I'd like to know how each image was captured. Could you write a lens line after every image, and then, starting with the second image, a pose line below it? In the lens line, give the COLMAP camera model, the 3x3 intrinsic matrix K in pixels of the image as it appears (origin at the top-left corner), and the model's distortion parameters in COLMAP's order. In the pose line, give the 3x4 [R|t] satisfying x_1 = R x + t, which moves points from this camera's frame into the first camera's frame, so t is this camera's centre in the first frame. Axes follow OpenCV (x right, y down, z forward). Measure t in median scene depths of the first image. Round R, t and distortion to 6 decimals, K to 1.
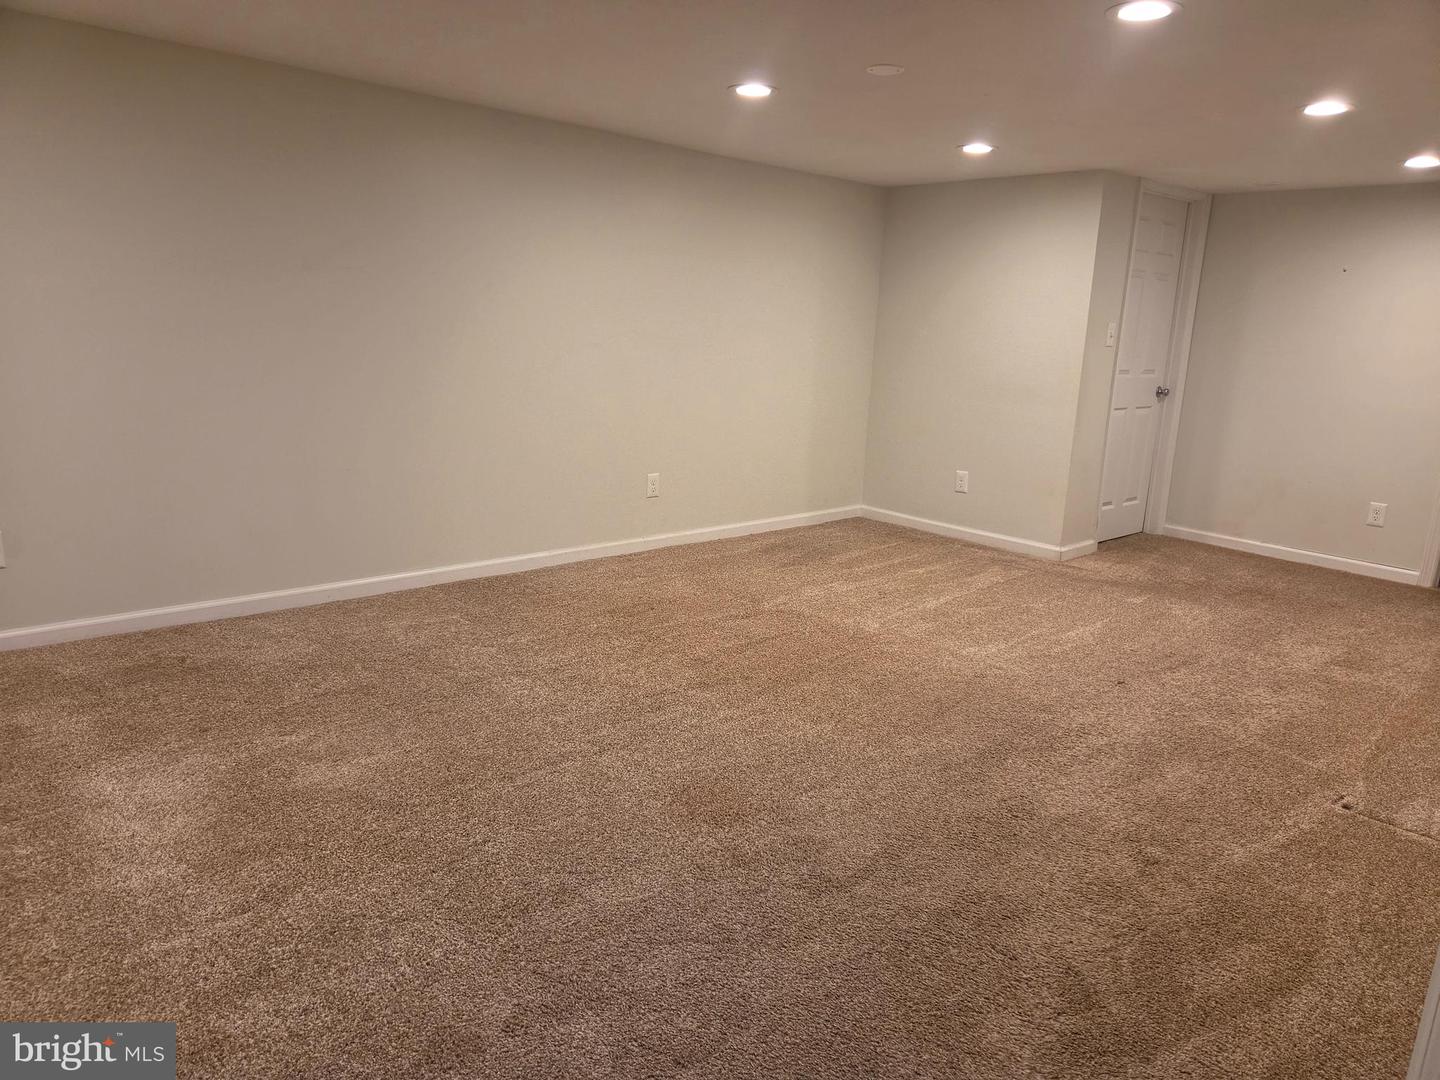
lens RADIAL K [[971.4, 0, 721.5], [0, 971.4, 542.6], [0, 0, 1]] dist [0.063517, -0.041195]
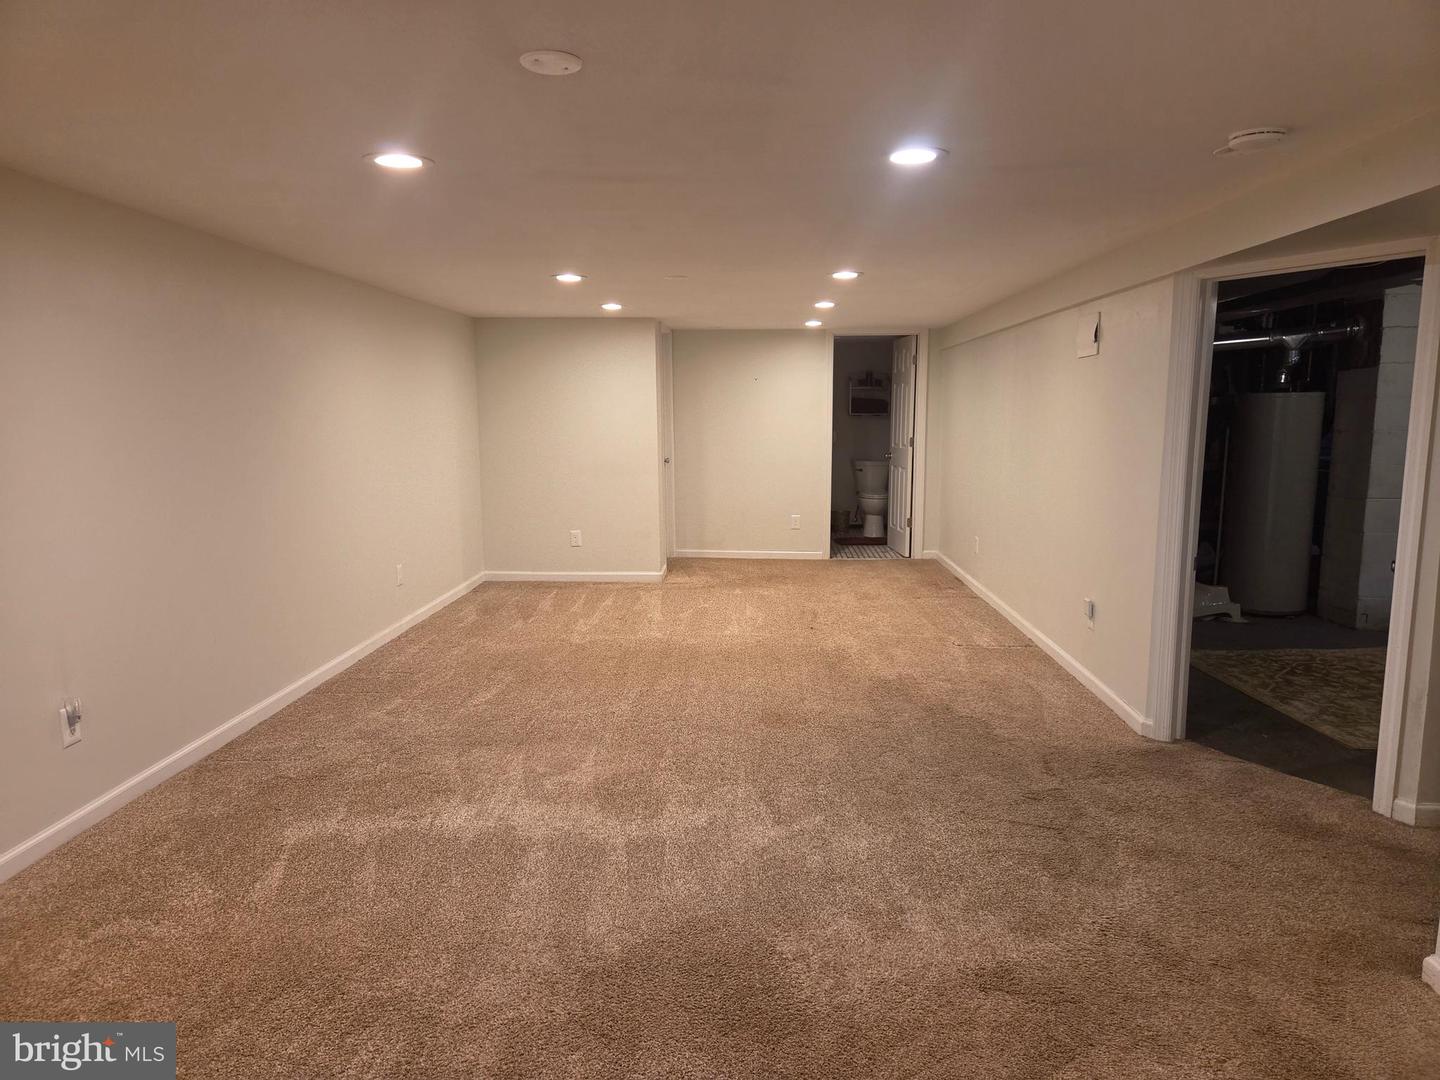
lens RADIAL K [[971.4, 0, 715.1], [0, 971.4, 547.7], [0, 0, 1]] dist [0.063517, -0.041195]
pose [[0.707180, -0.146983, 0.691587, -0.540241], [0.192816, 0.981169, 0.011364, -0.029206], [-0.680234, 0.125312, 0.722204, -0.079916]]
